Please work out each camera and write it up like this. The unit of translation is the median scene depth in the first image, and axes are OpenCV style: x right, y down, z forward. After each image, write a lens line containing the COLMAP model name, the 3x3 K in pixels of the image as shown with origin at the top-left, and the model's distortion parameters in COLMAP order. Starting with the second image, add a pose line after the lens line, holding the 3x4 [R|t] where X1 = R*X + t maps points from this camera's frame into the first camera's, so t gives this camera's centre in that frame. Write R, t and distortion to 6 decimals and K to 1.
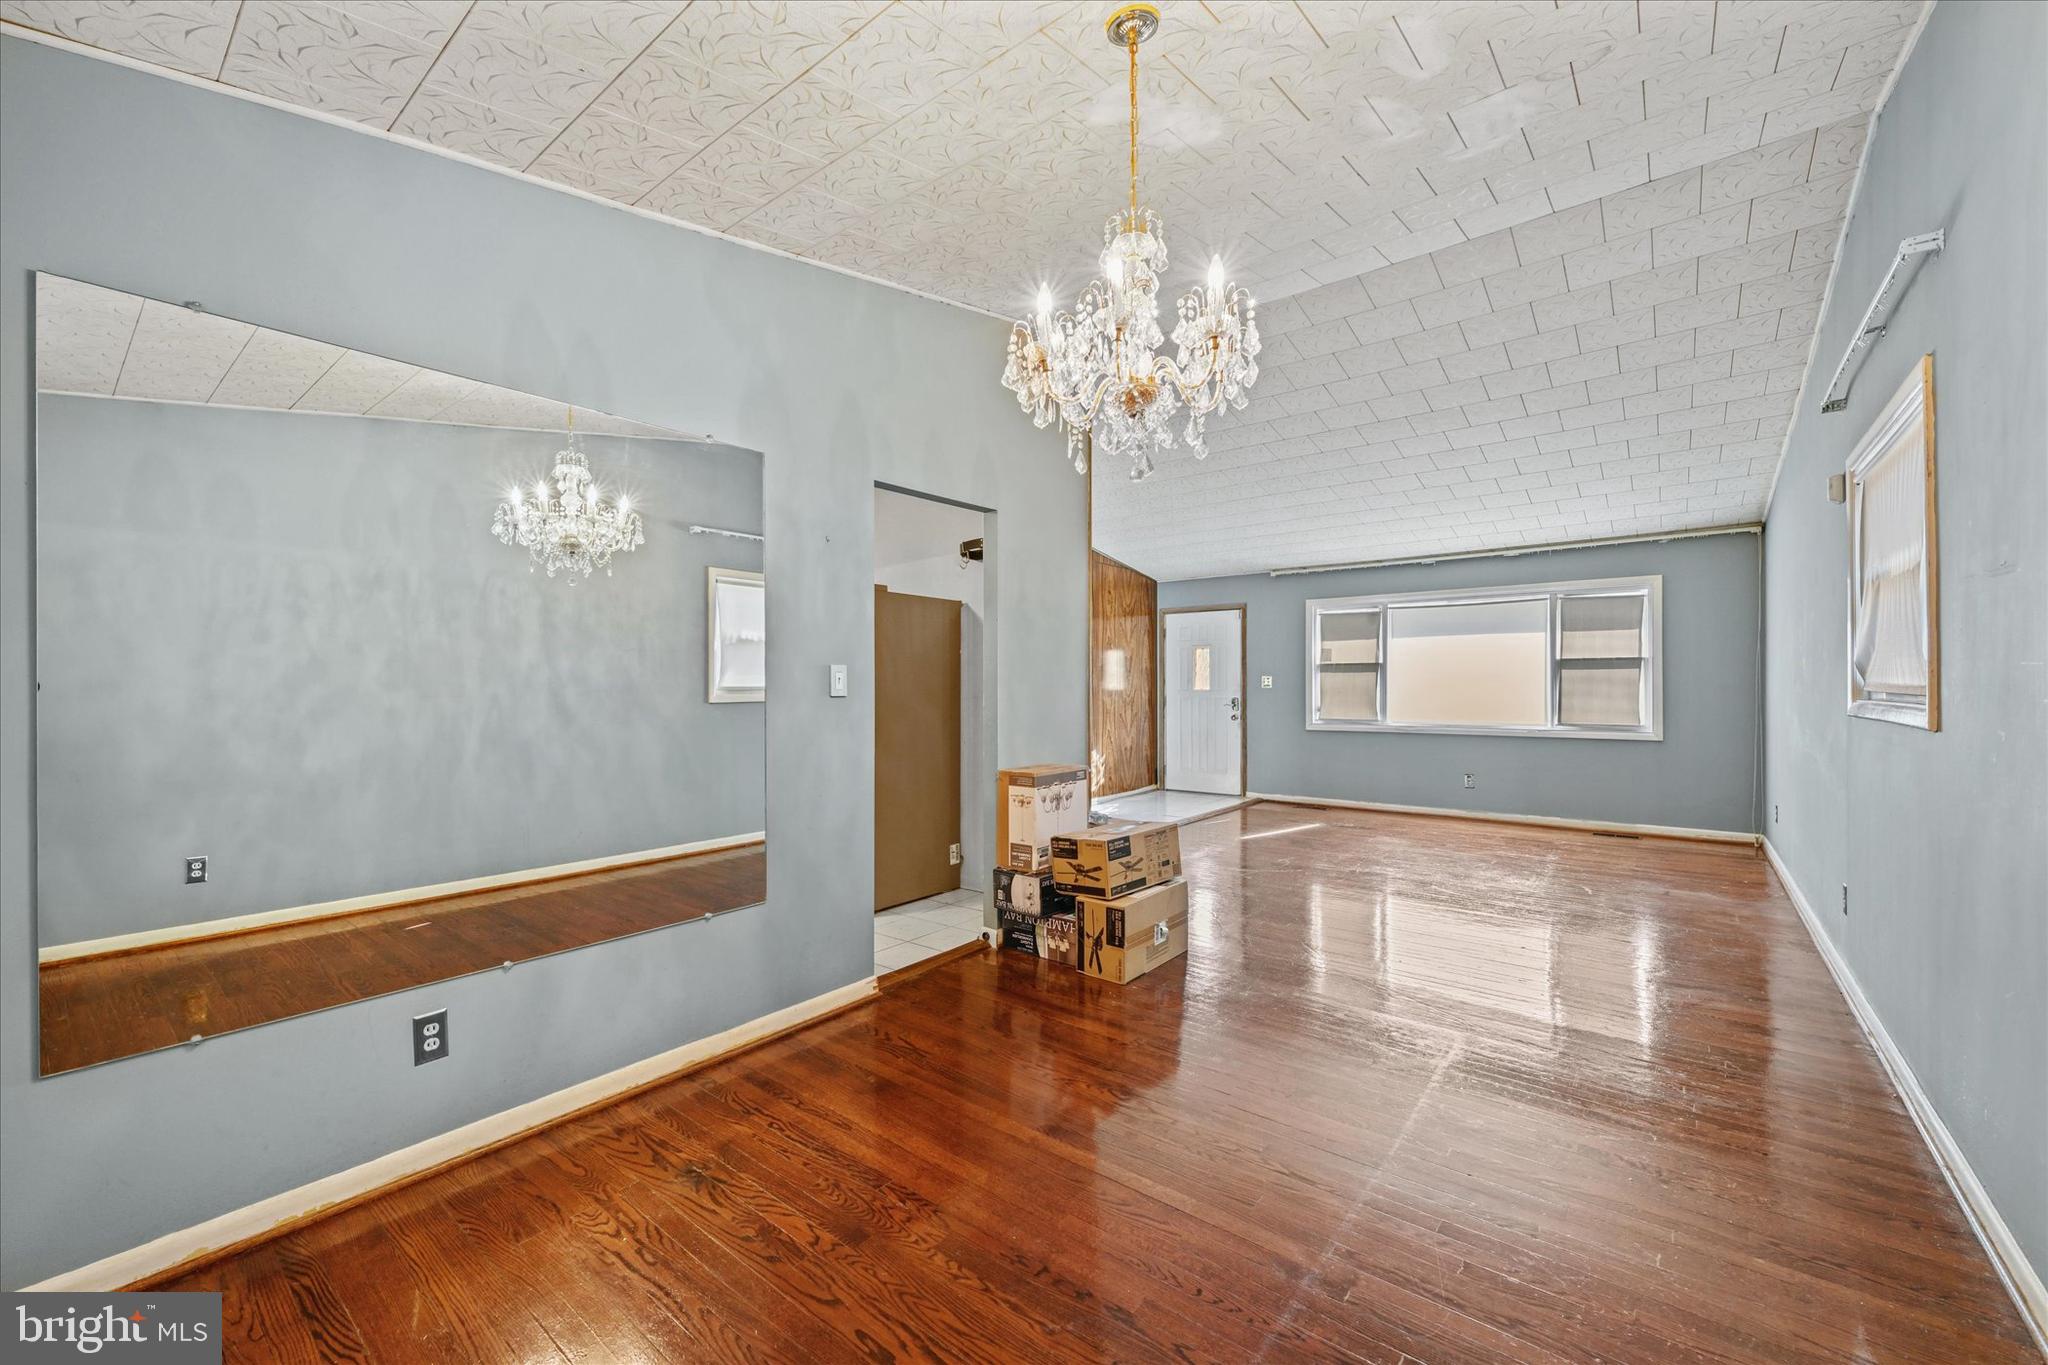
lens RADIAL K [[828.4, 0, 1023.6], [0, 828.4, 687.5], [0, 0, 1]] dist [-0.002053, 0.000076]
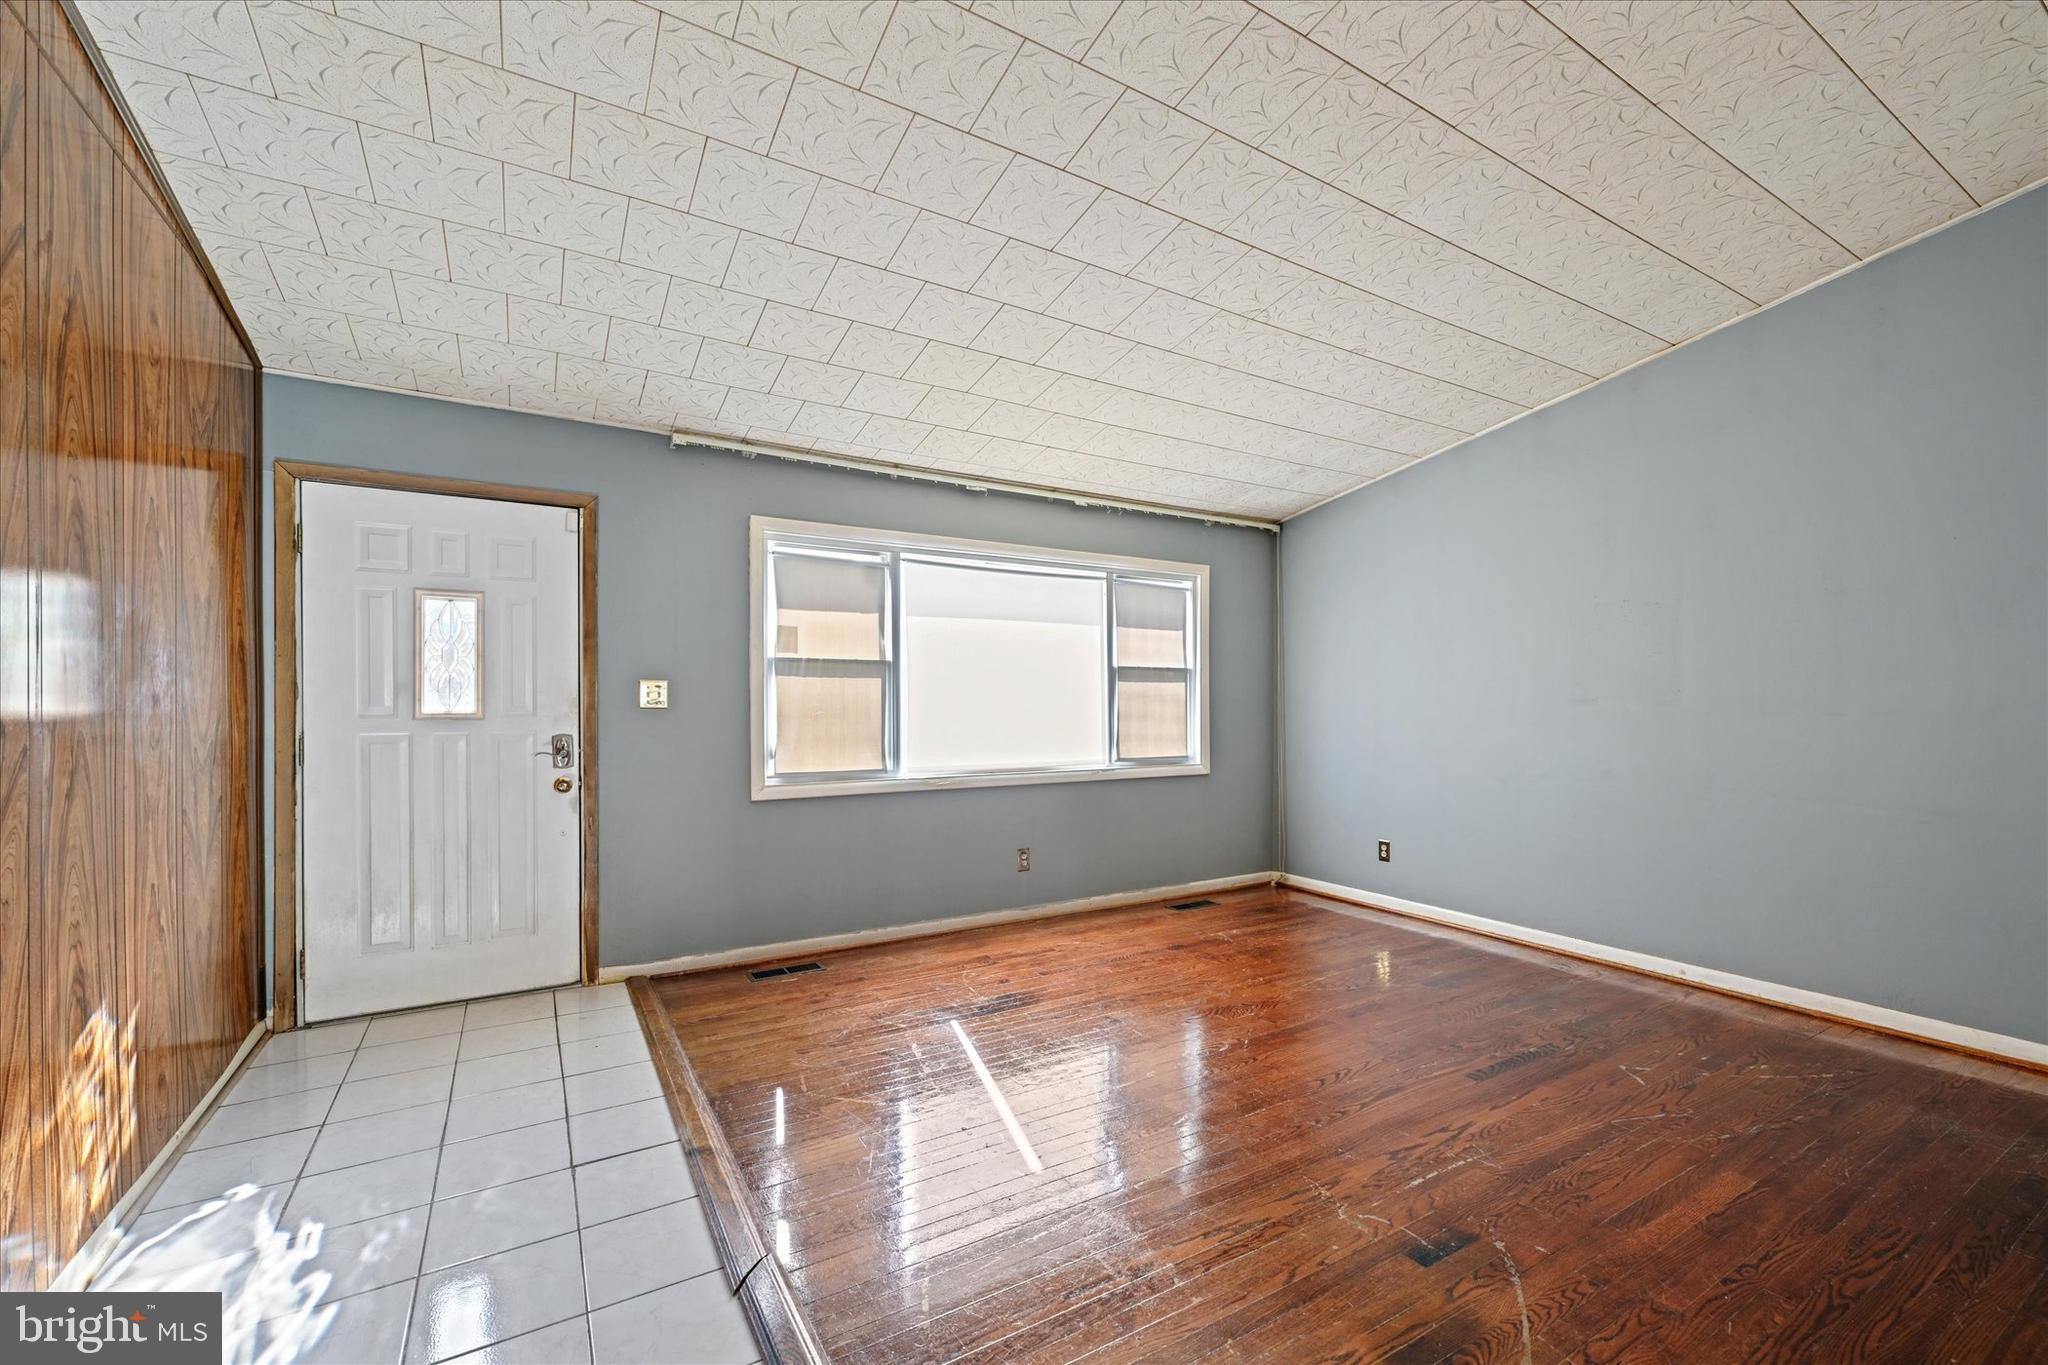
lens RADIAL K [[828.4, 0, 1017.8], [0, 828.4, 706.4], [0, 0, 1]] dist [-0.002053, 0.000076]
pose [[0.359029, -0.003082, 0.933321, -0.032126], [-0.001455, 0.999991, 0.003862, -0.002765], [-0.933325, -0.002745, 0.359021, 0.706085]]
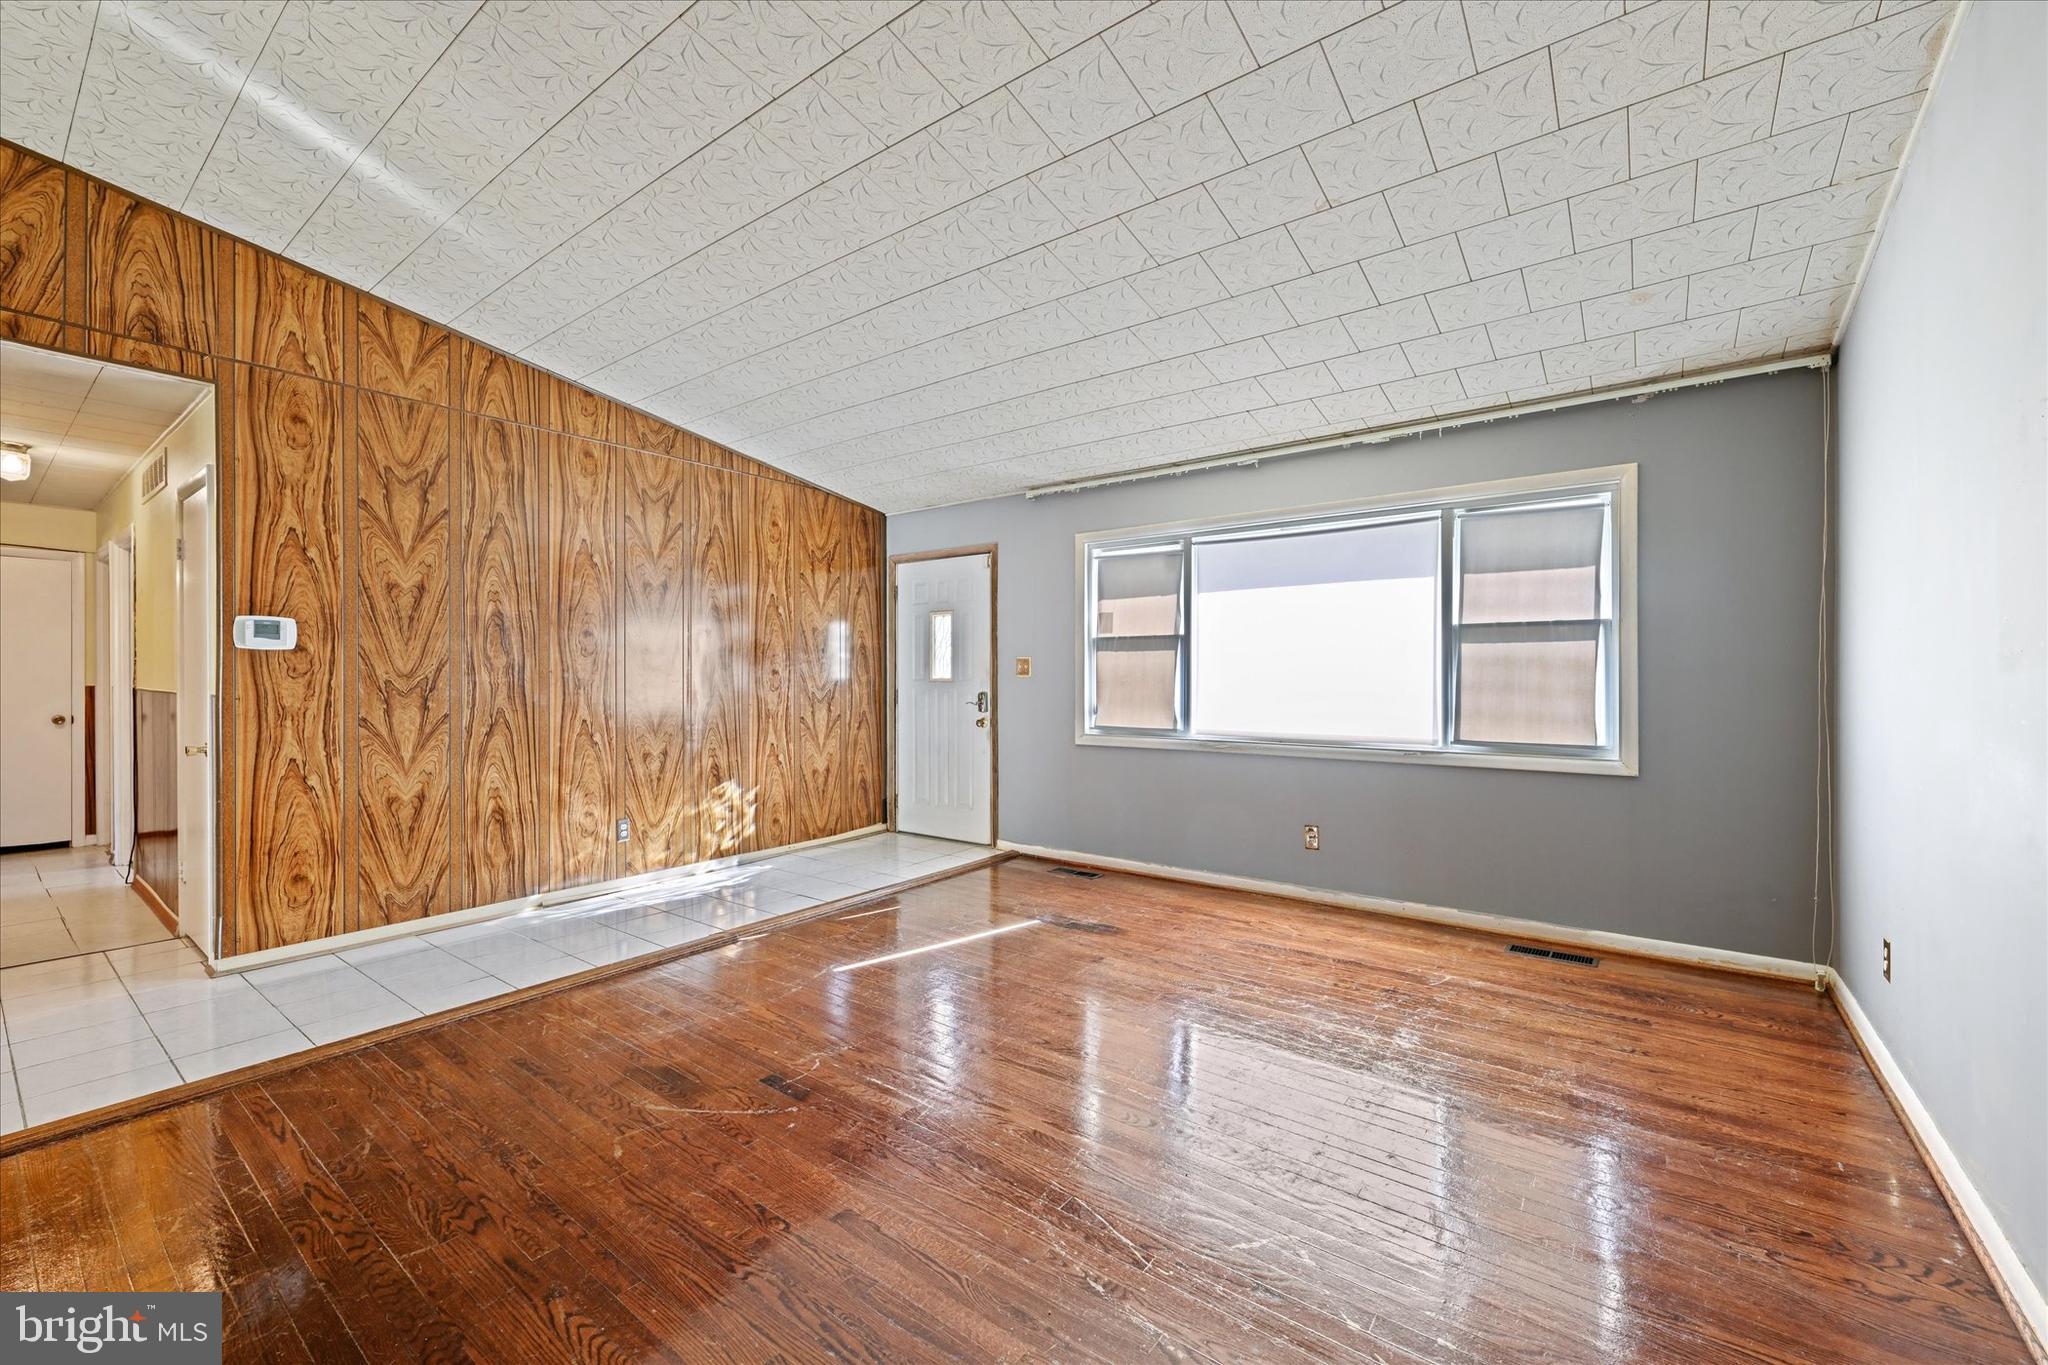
lens RADIAL K [[828.4, 0, 1037.8], [0, 828.4, 674.5], [0, 0, 1]] dist [-0.002053, 0.000076]
pose [[0.999571, -0.002443, 0.029193, 0.297734], [0.002399, 0.999996, 0.001567, -0.001937], [-0.029197, -0.001497, 0.999573, 0.384578]]
